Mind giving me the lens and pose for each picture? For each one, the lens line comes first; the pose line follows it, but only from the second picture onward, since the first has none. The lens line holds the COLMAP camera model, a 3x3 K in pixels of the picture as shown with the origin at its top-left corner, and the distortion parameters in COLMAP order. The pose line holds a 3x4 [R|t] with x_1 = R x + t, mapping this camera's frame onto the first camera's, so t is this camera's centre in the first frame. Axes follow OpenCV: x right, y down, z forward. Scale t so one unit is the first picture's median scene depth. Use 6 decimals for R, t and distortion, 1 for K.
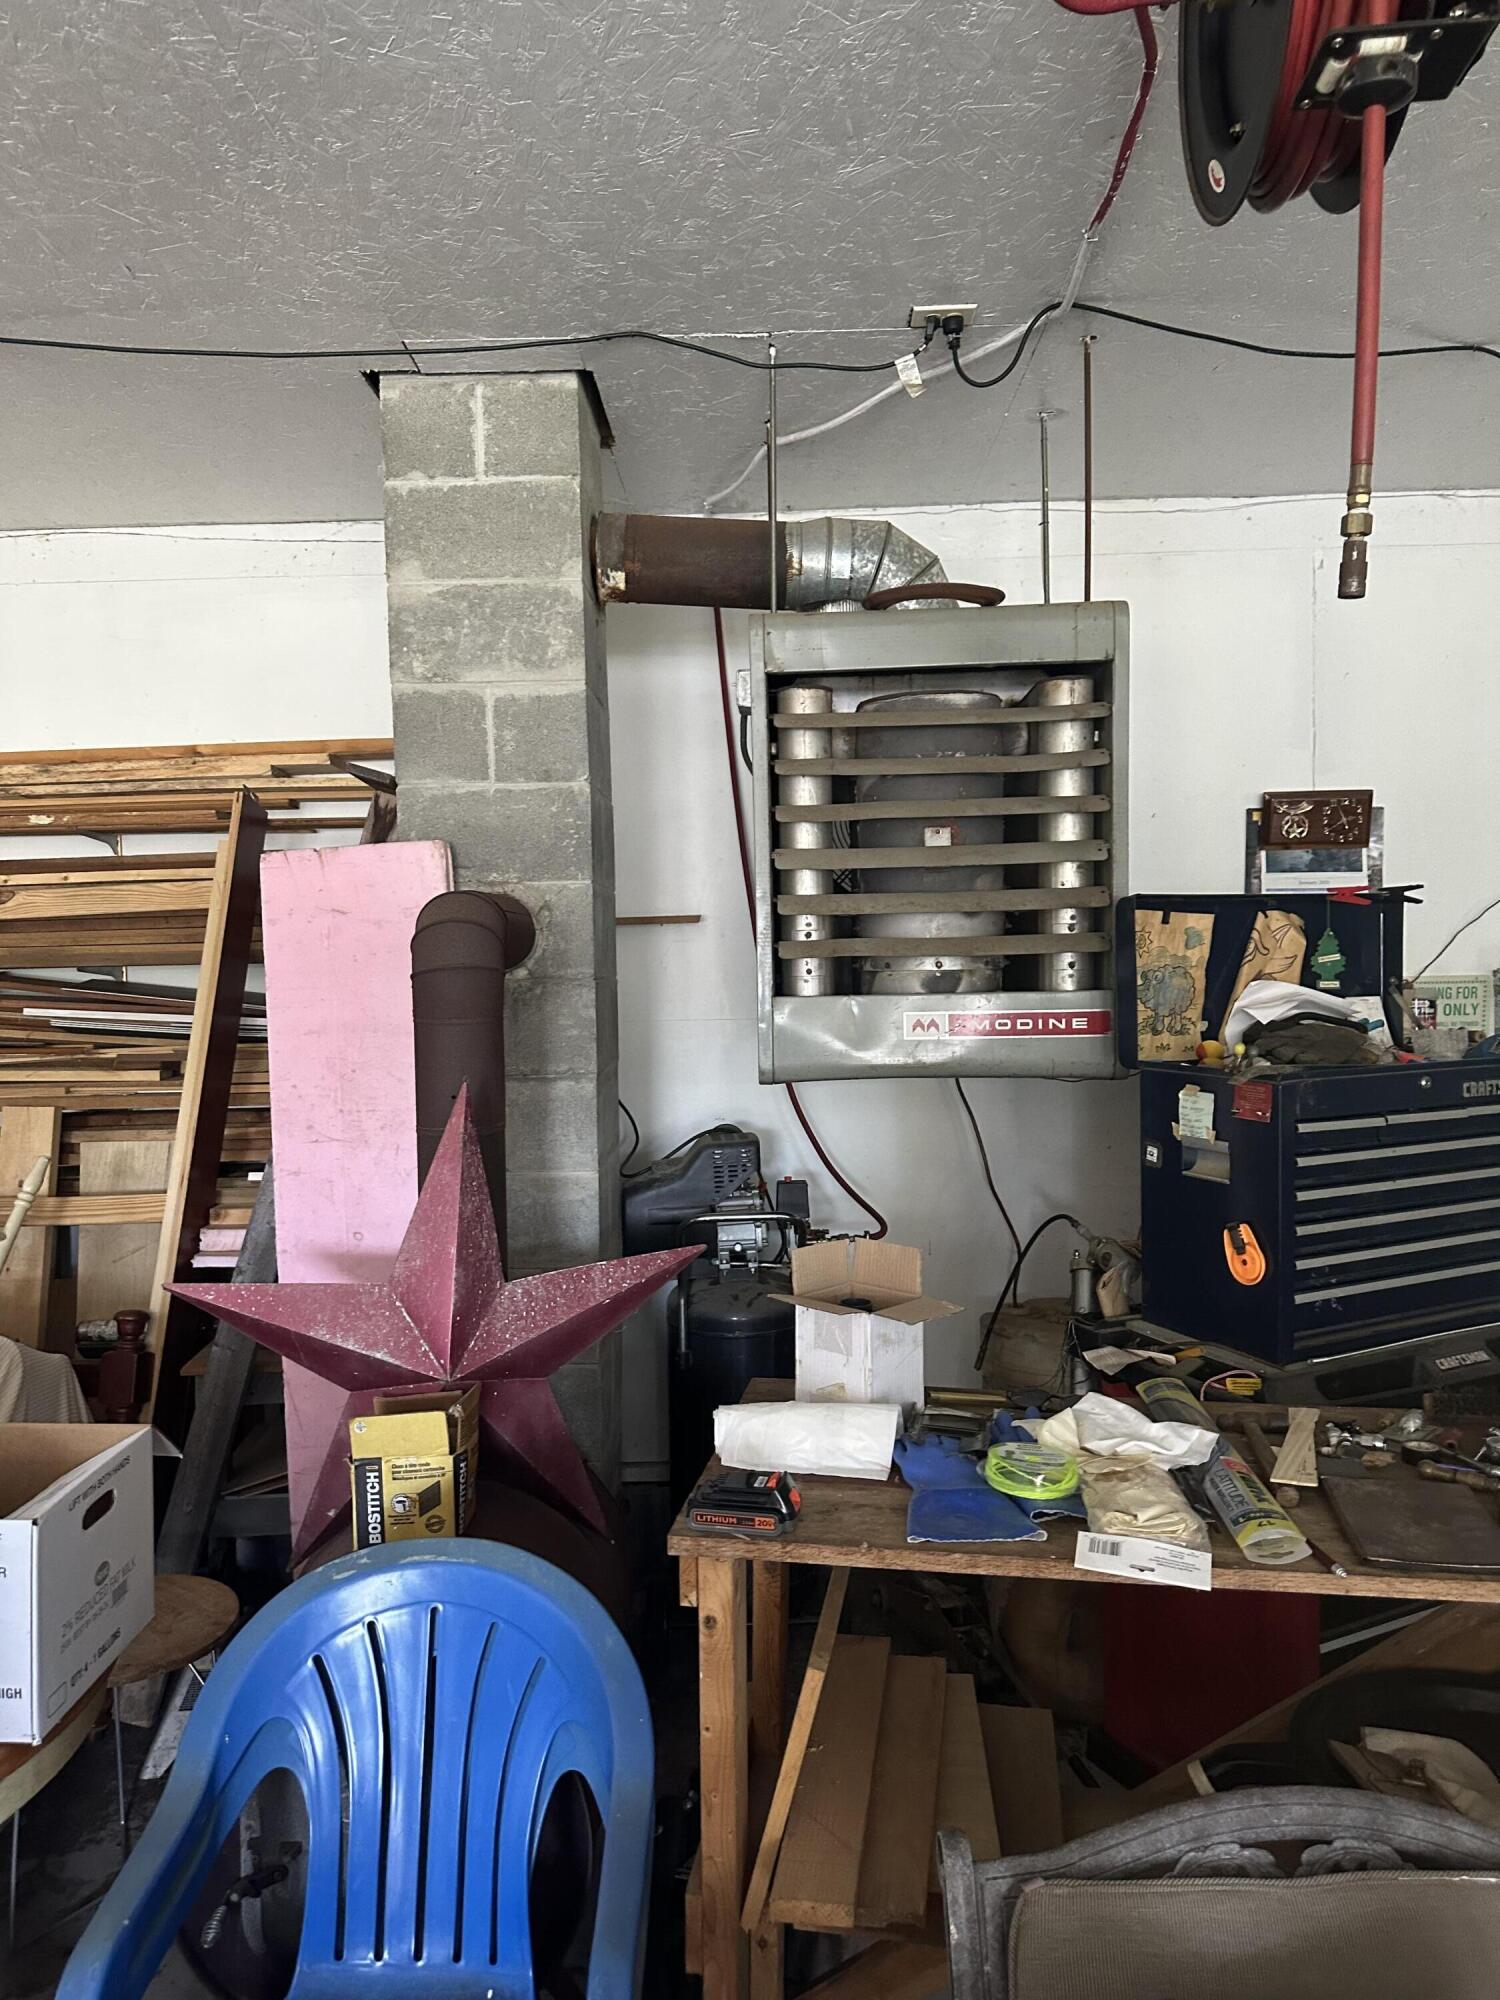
lens RADIAL K [[1389.6, 0, 753.0], [0, 1389.6, 1014.9], [0, 0, 1]] dist [0.072713, -0.056077]
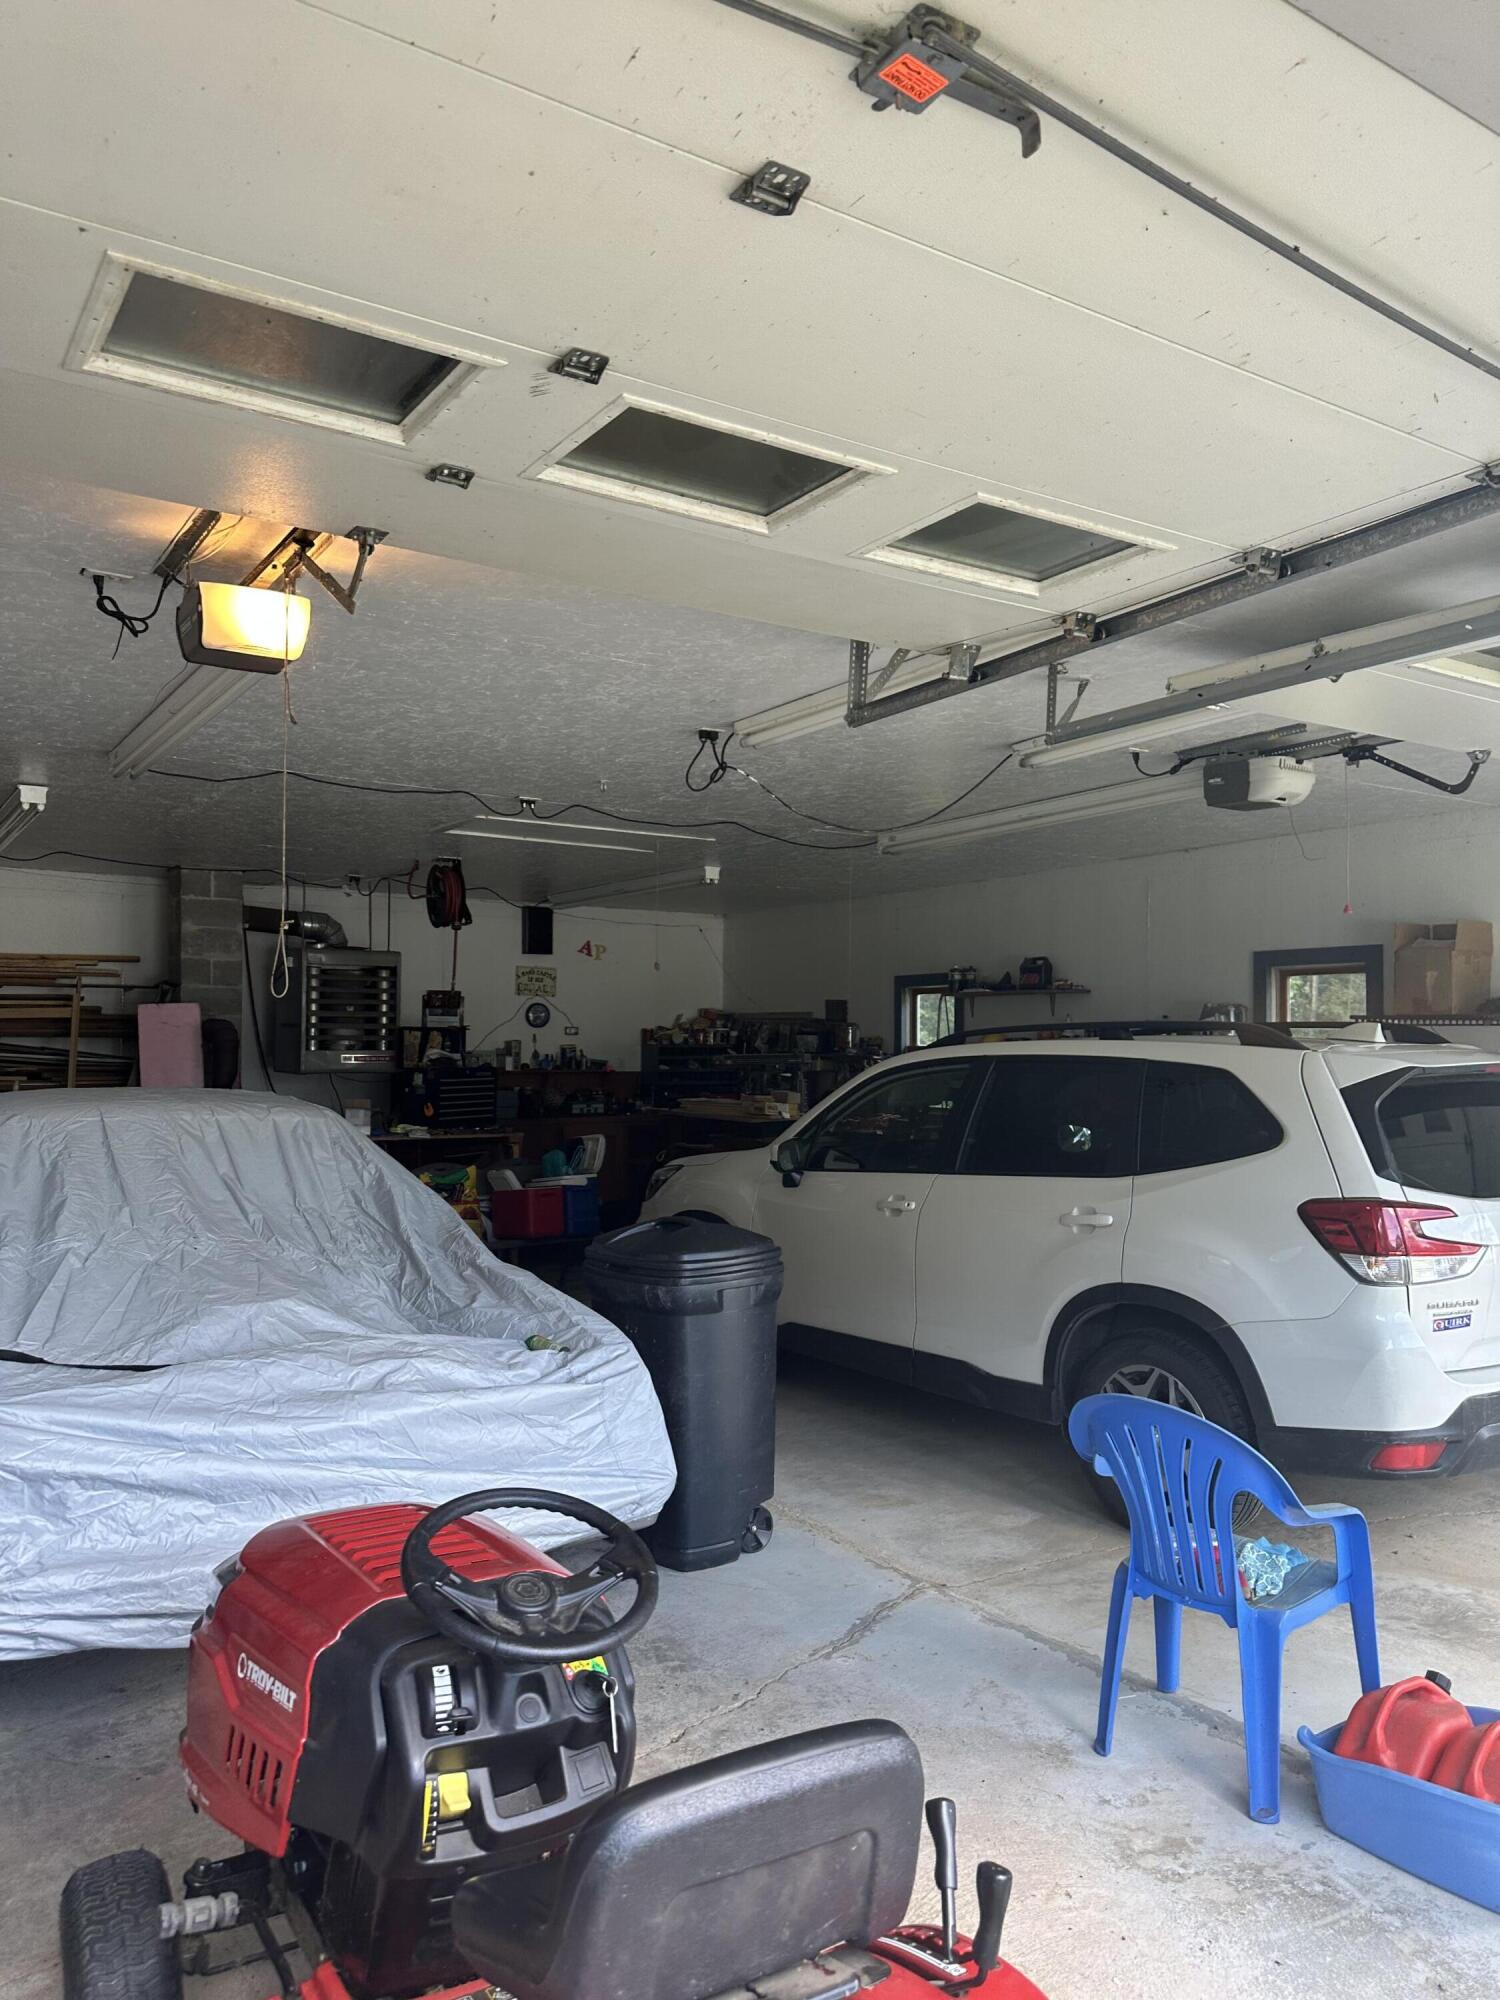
lens RADIAL K [[1389.6, 0, 753.0], [0, 1389.6, 1014.9], [0, 0, 1]] dist [0.072713, -0.056077]
pose [[0.823128, 0.035860, 0.566723, -1.094182], [0.003922, 0.997621, -0.068822, 0.150675], [-0.567843, 0.058872, 0.821029, -2.675841]]
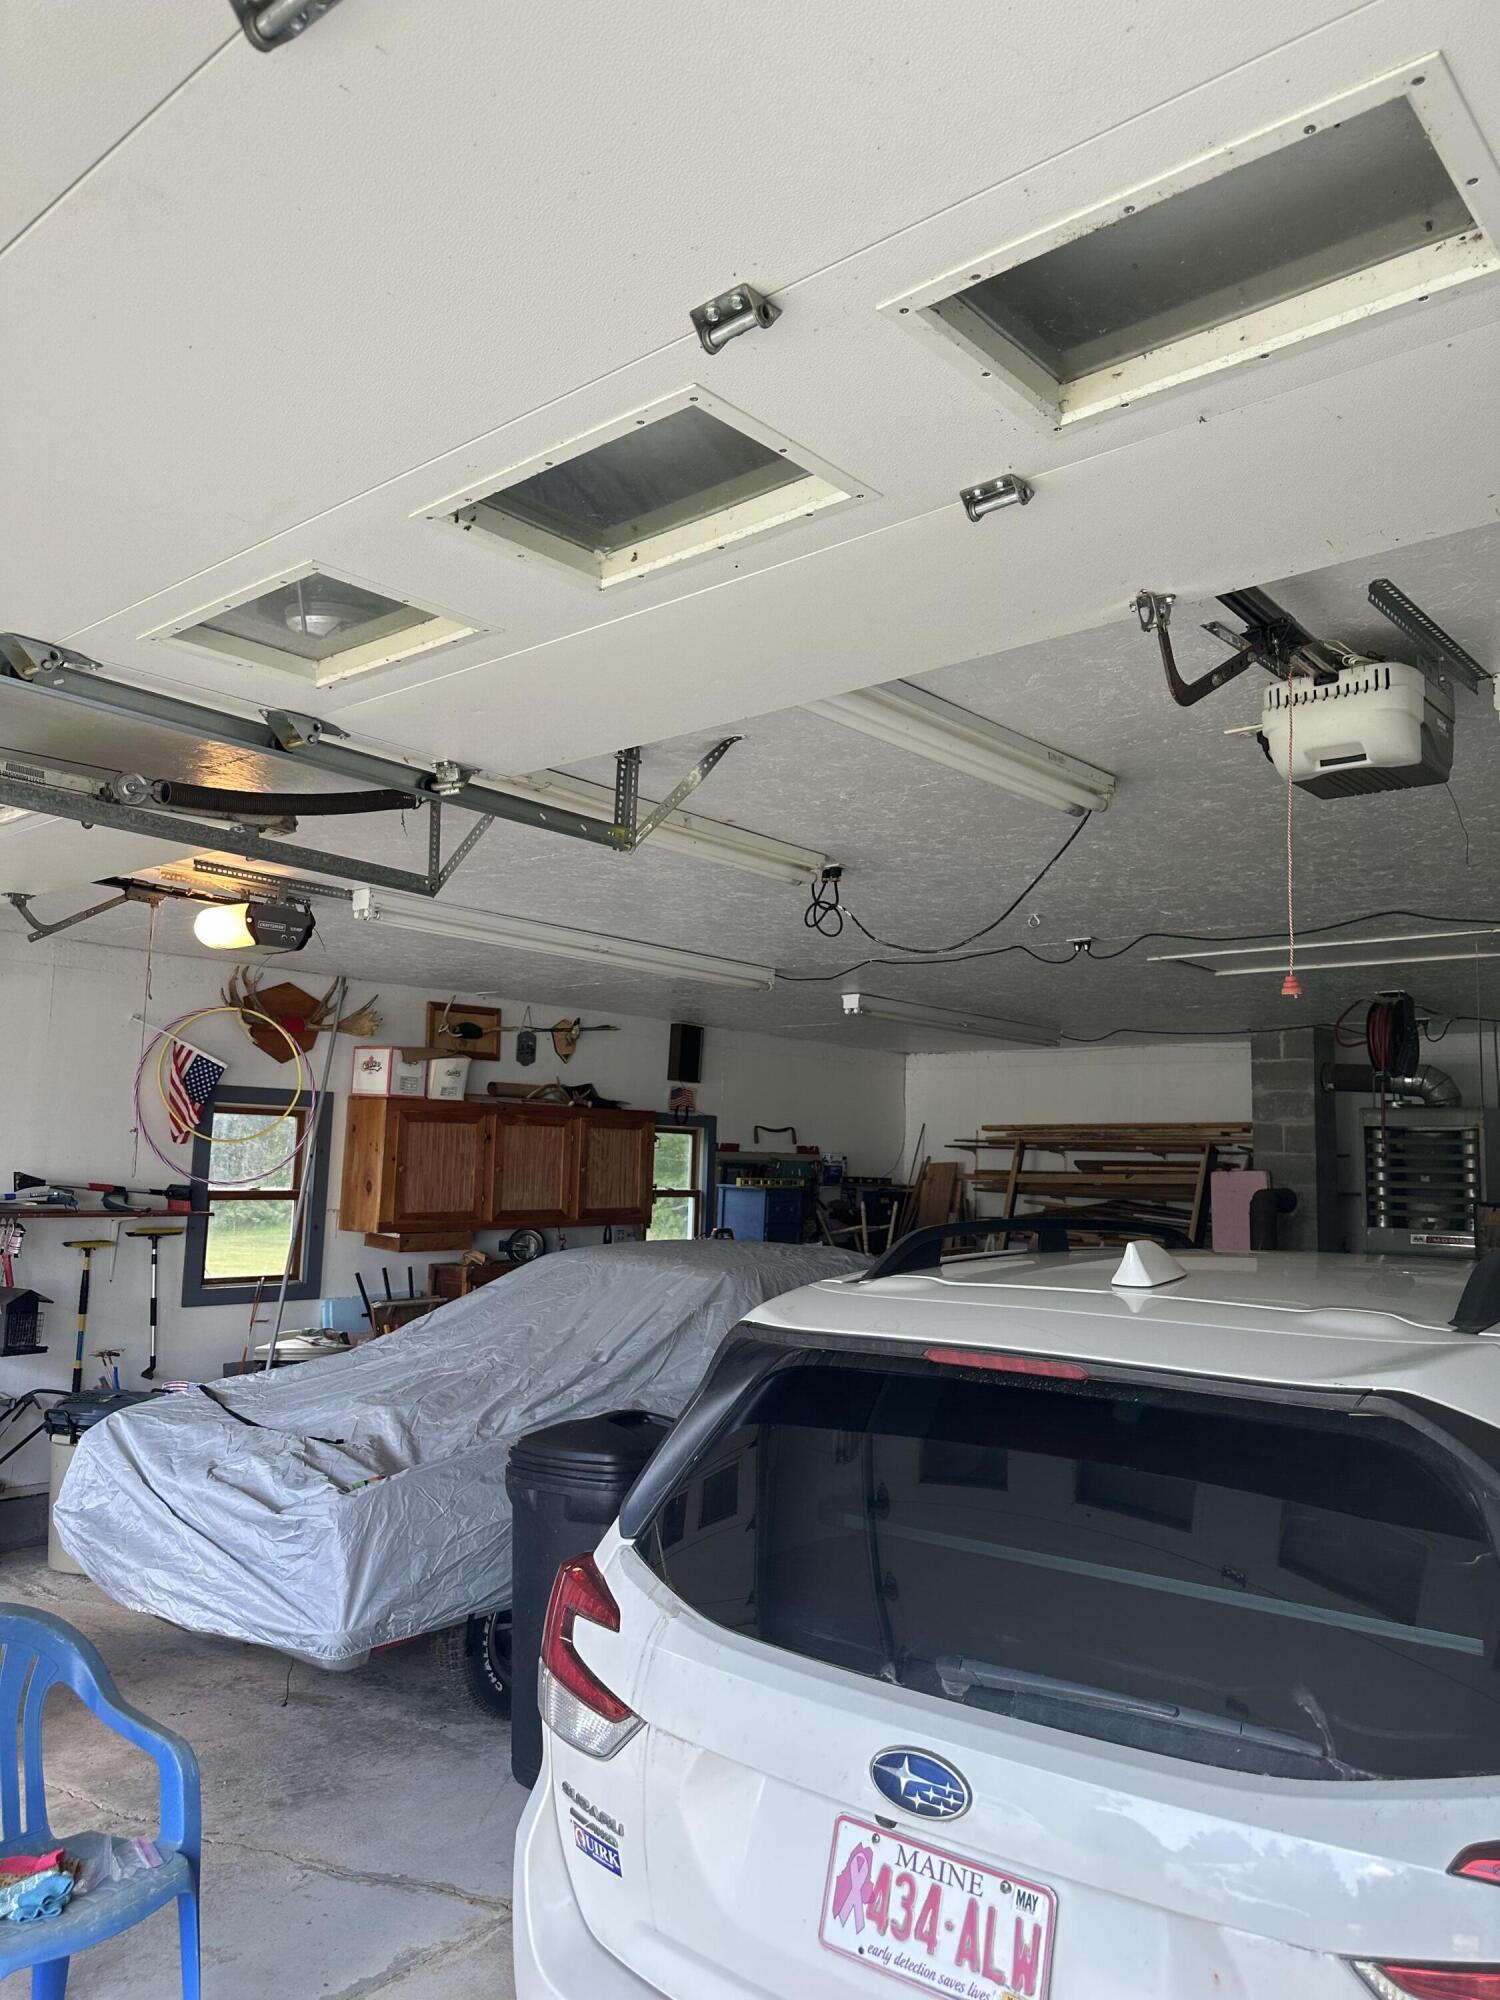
lens RADIAL K [[1389.6, 0, 753.0], [0, 1389.6, 1014.9], [0, 0, 1]] dist [0.072713, -0.056077]
pose [[0.774928, -0.029786, -0.631348, 0.957618], [-0.065503, 0.989725, -0.127094, 0.008330], [0.628646, 0.139844, 0.765015, -2.385671]]
